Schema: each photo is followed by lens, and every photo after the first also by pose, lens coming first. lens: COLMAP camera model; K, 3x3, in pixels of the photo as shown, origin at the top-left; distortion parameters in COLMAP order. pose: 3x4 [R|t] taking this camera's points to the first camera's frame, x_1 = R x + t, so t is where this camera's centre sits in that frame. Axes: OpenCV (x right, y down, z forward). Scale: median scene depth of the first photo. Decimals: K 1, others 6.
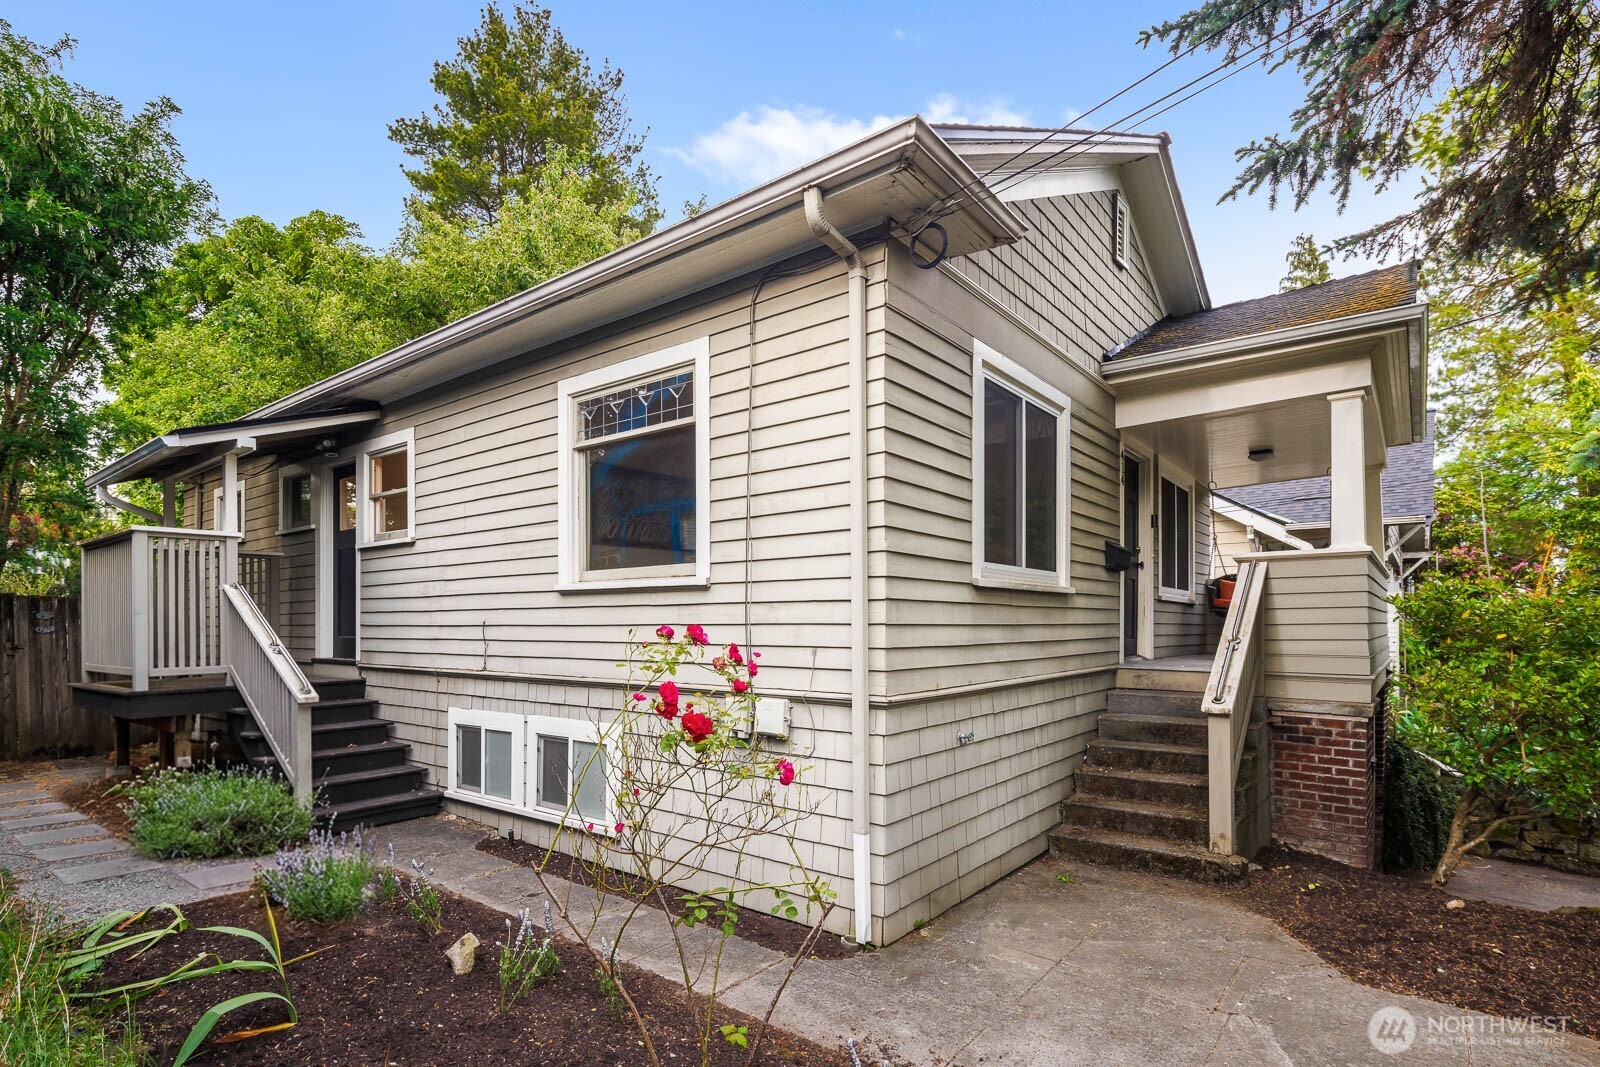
lens RADIAL K [[772.3, 0, 801.9], [0, 772.3, 437.1], [0, 0, 1]] dist [-0.000694, 0.000149]
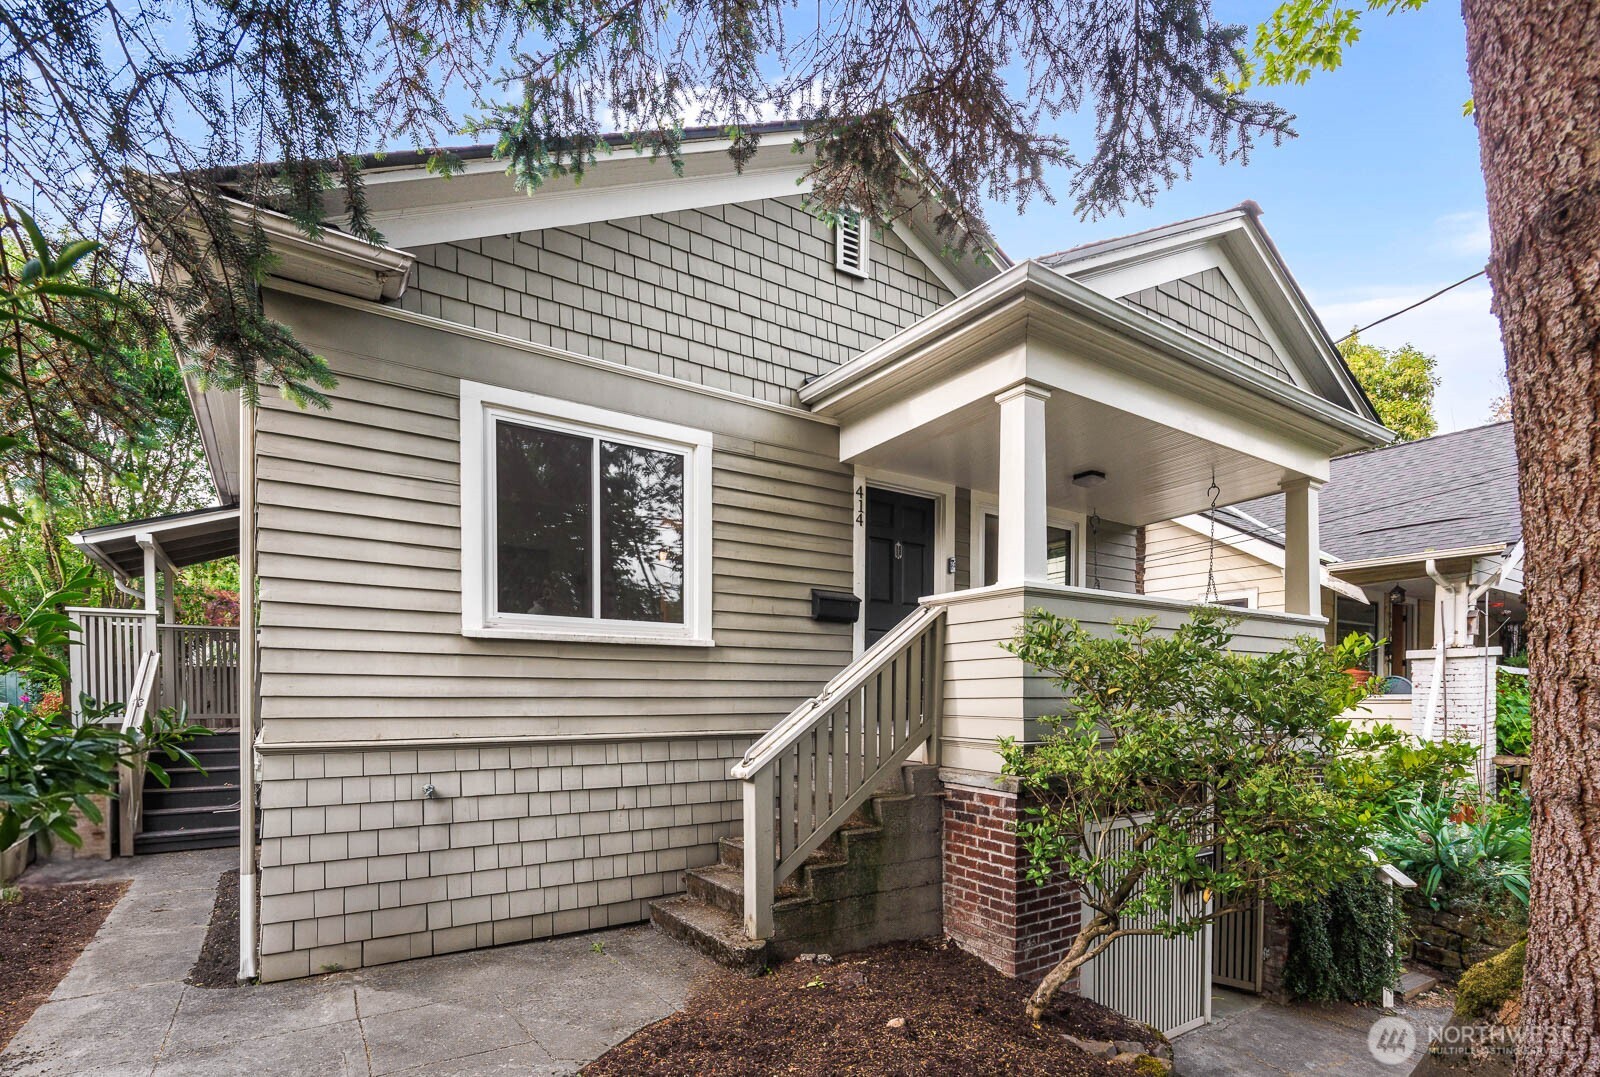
lens RADIAL K [[767.6, 0, 800.0], [0, 767.6, 538.5], [0, 0, 1]] dist [-0.001291, -0.000108]
pose [[0.949803, -0.060050, -0.307032, 0.765713], [0.070358, 0.997266, 0.022605, 0.064673], [0.304835, -0.043072, 0.951431, 0.182730]]
